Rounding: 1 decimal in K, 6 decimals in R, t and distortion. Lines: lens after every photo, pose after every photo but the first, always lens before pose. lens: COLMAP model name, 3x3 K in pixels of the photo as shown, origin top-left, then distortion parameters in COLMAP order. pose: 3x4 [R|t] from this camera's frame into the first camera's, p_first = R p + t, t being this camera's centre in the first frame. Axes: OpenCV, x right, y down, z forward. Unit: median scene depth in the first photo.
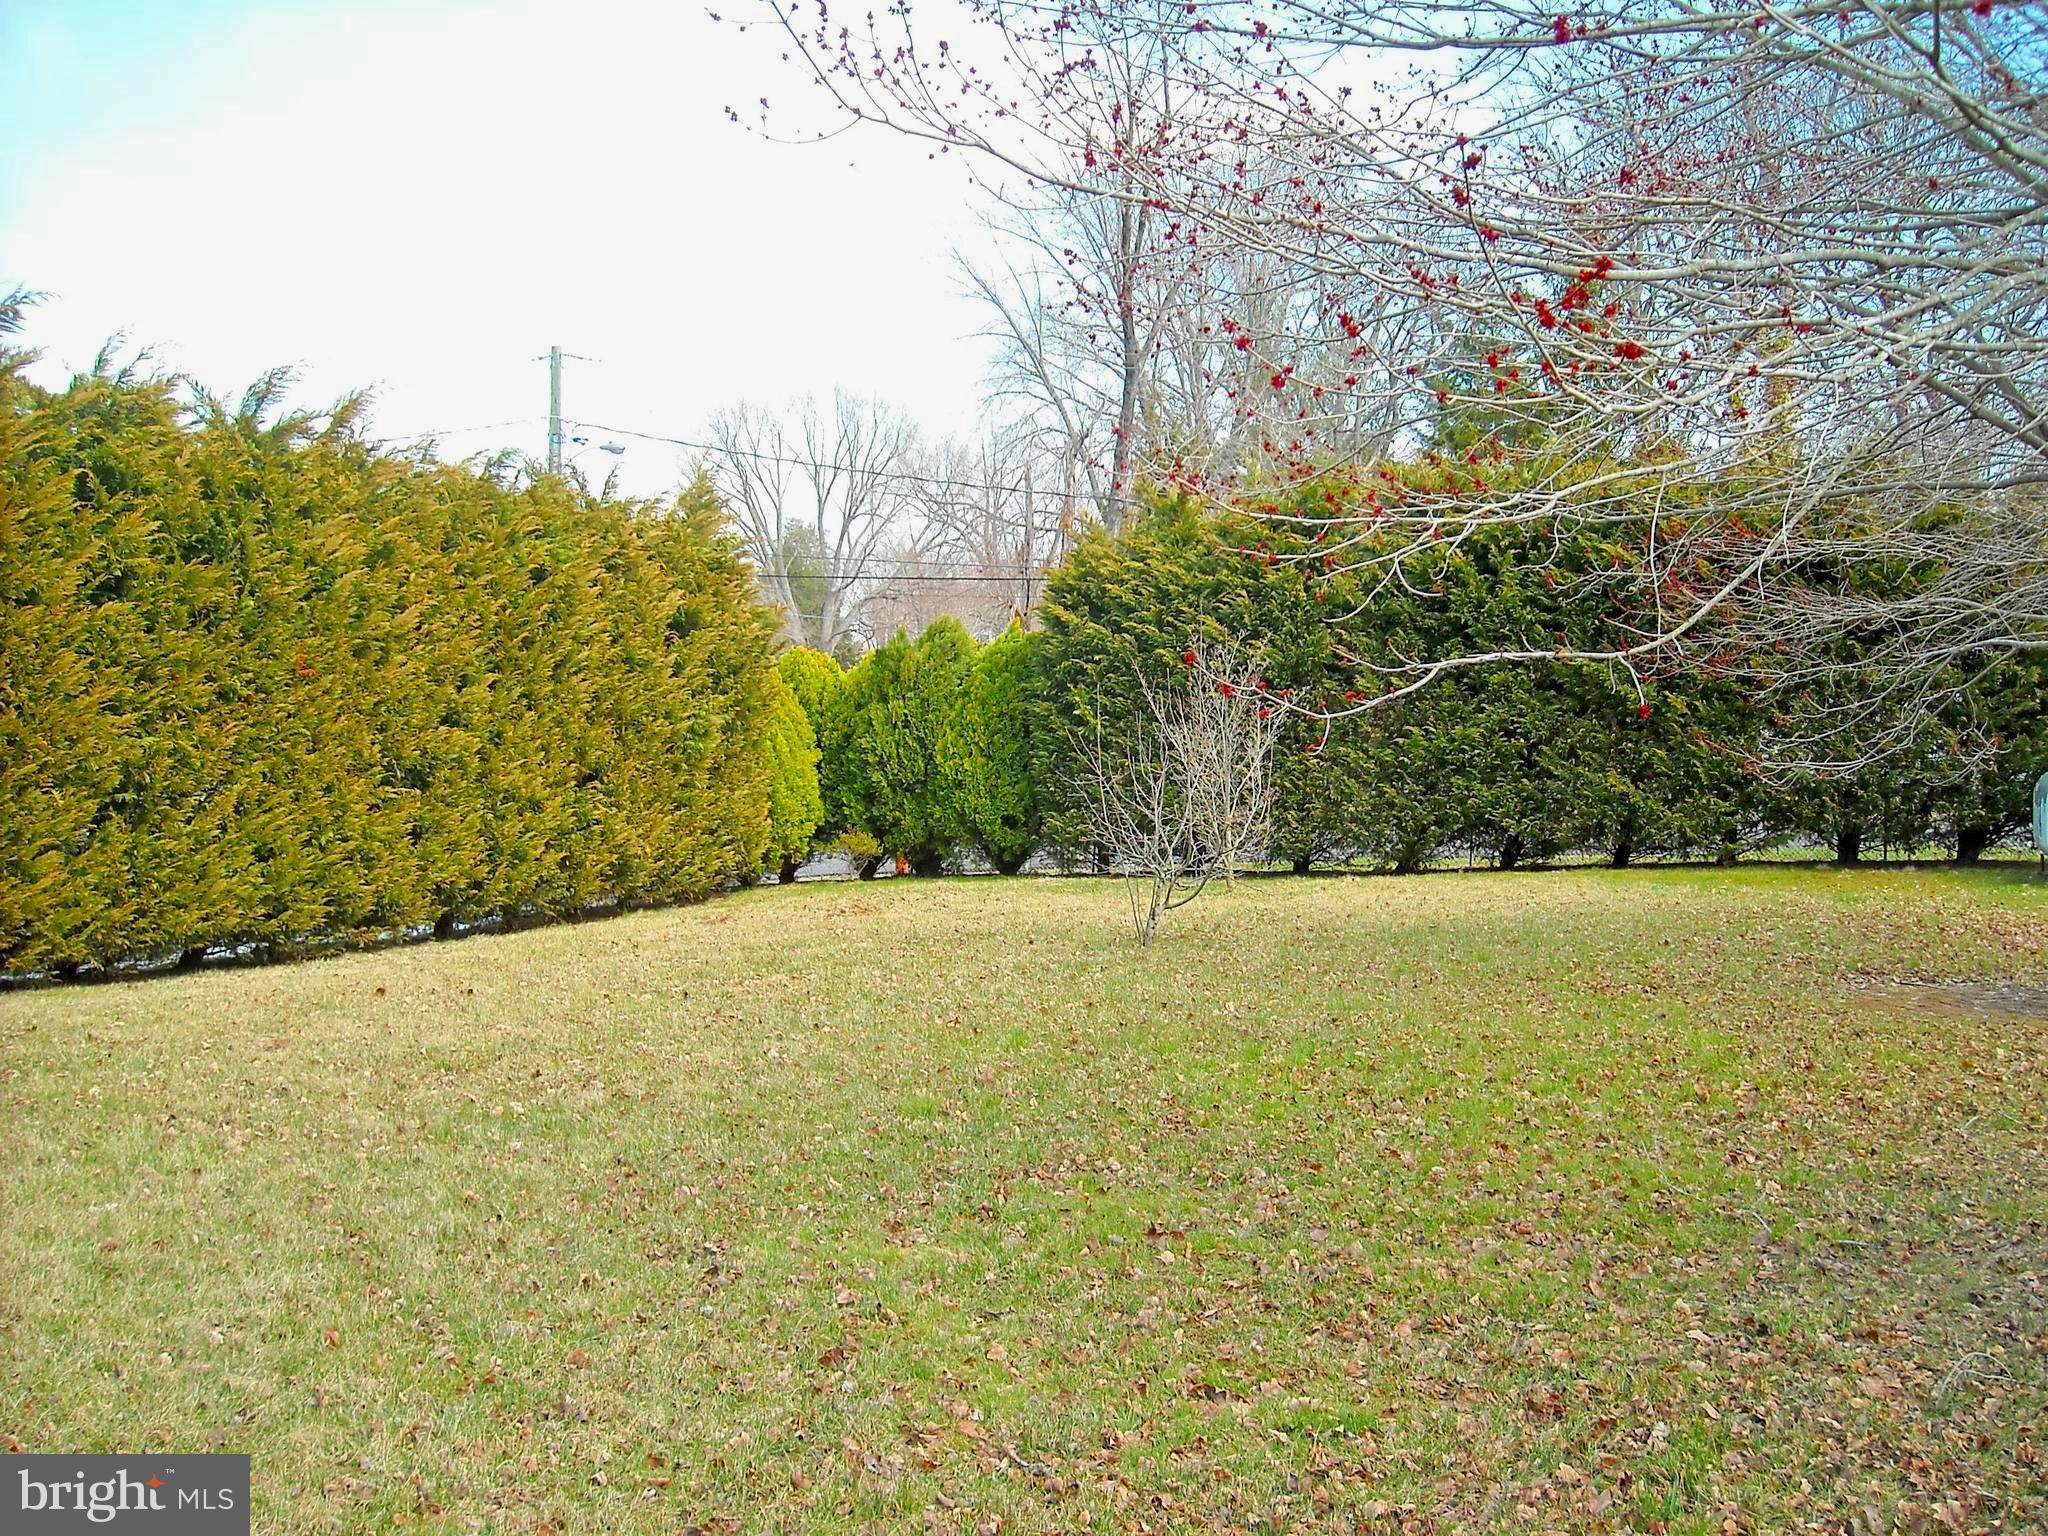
lens RADIAL K [[2093.4, 0, 1023.5], [0, 2093.4, 765.8], [0, 0, 1]] dist [-0.143682, 0.000000]
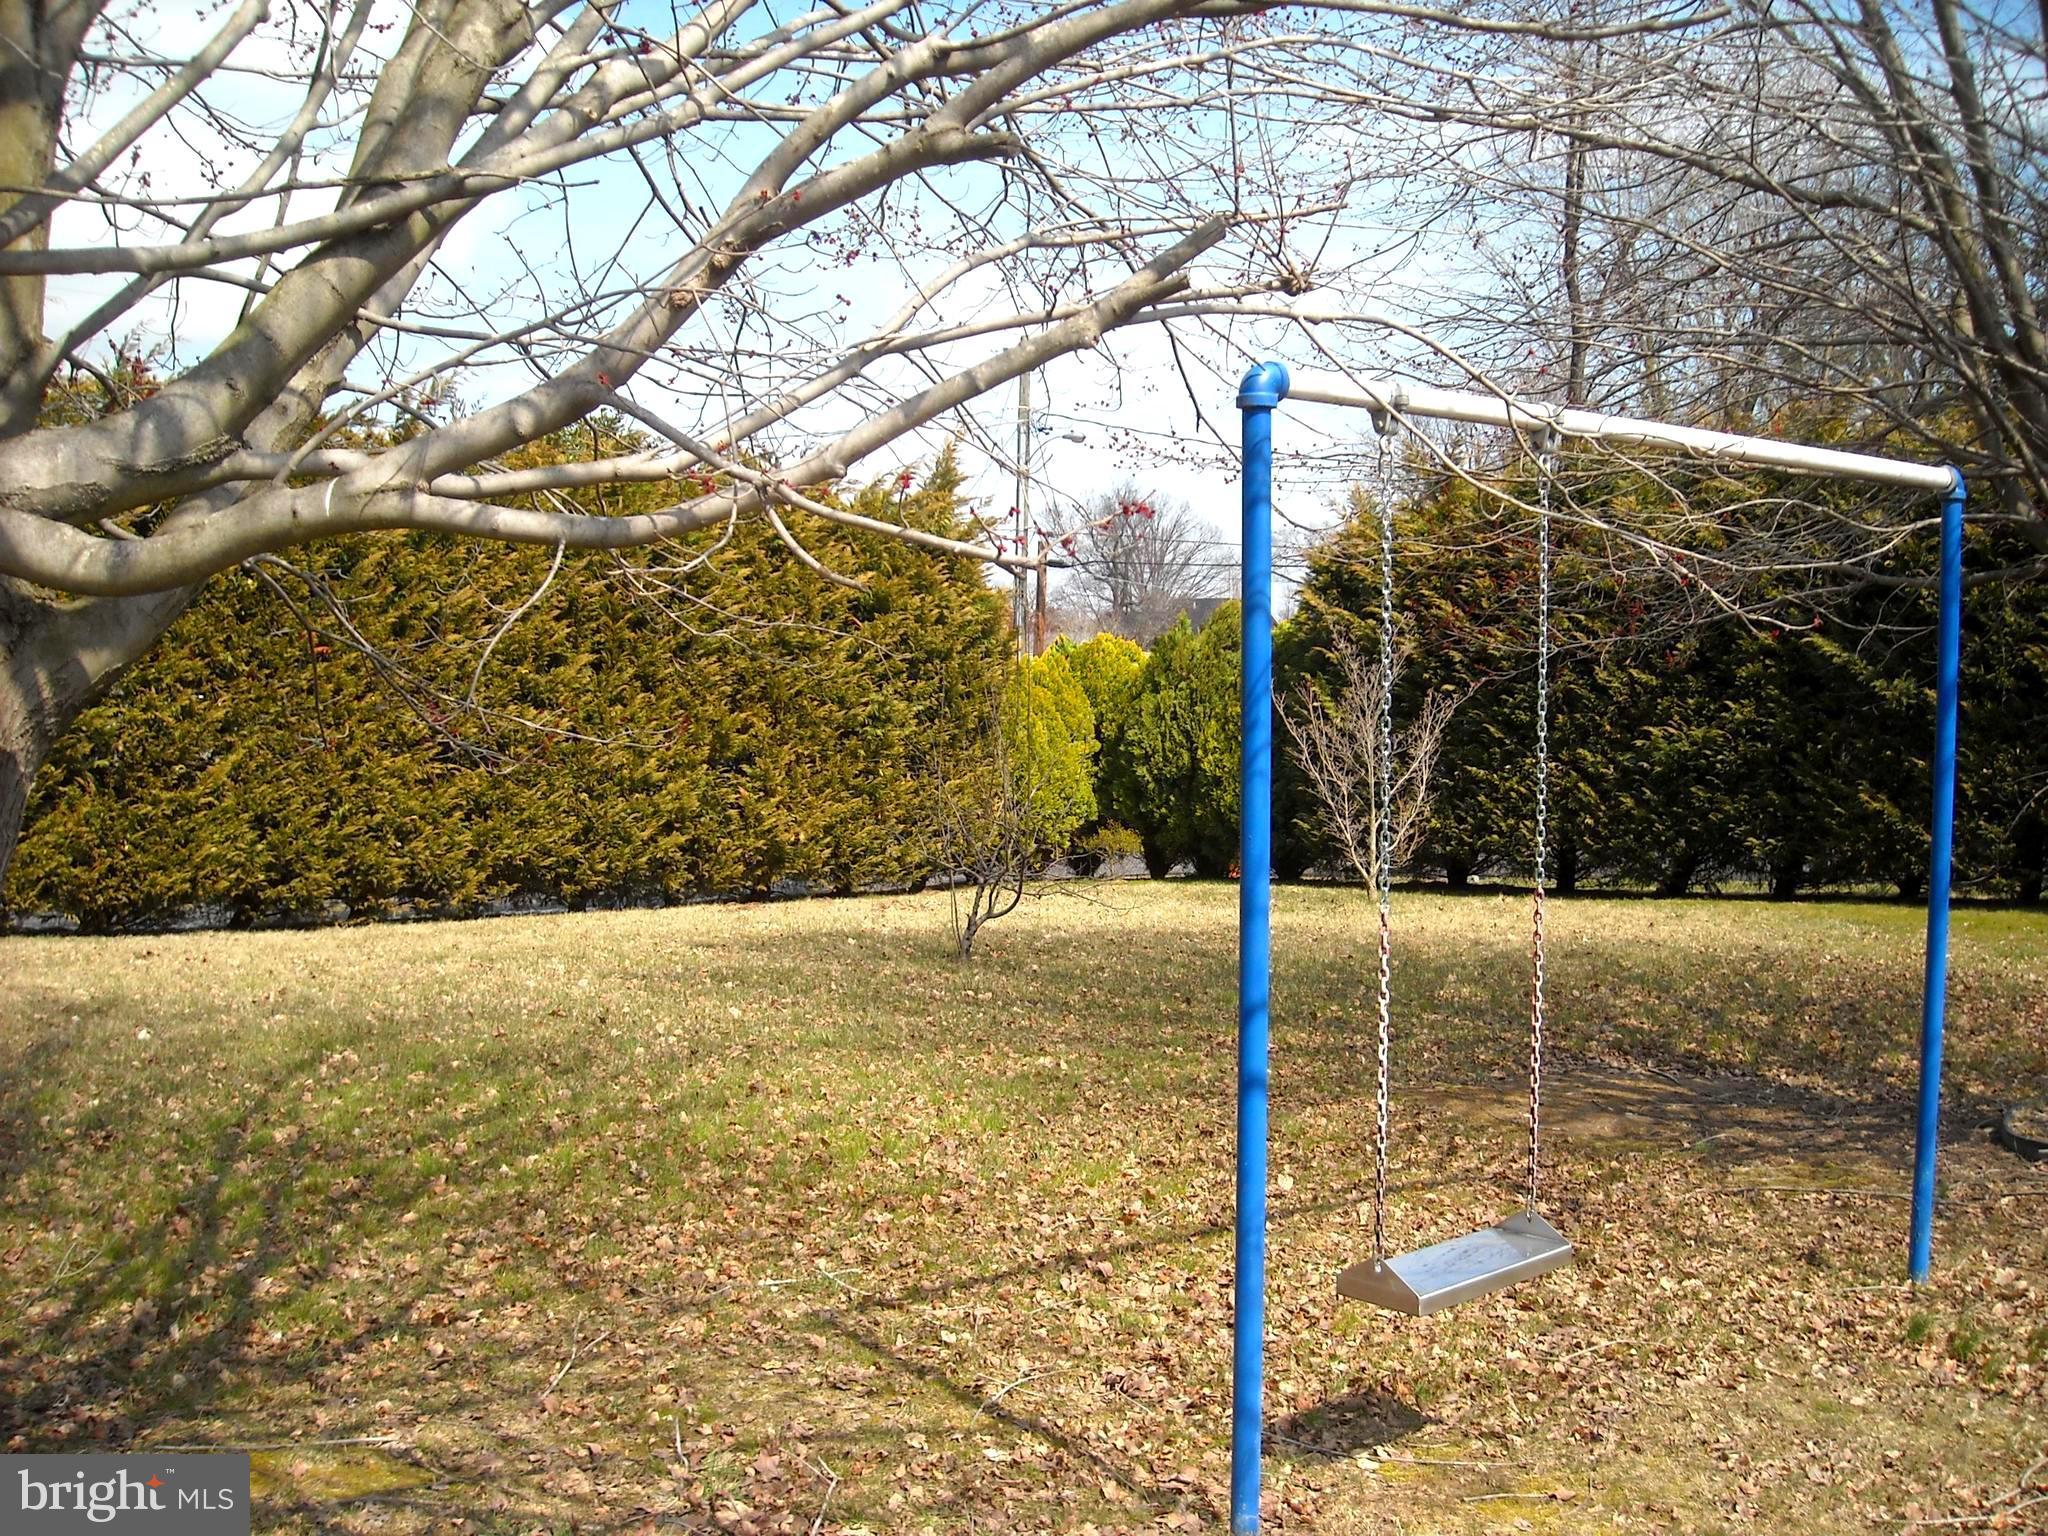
lens RADIAL K [[2093.4, 0, 1024.0], [0, 2093.4, 769.8], [0, 0, 1]] dist [-0.143682, 0.000000]
pose [[0.932409, 0.025203, -0.360524, 0.258731], [-0.024625, 0.999678, 0.006197, 0.000113], [0.360564, 0.003100, 0.932729, 0.115853]]
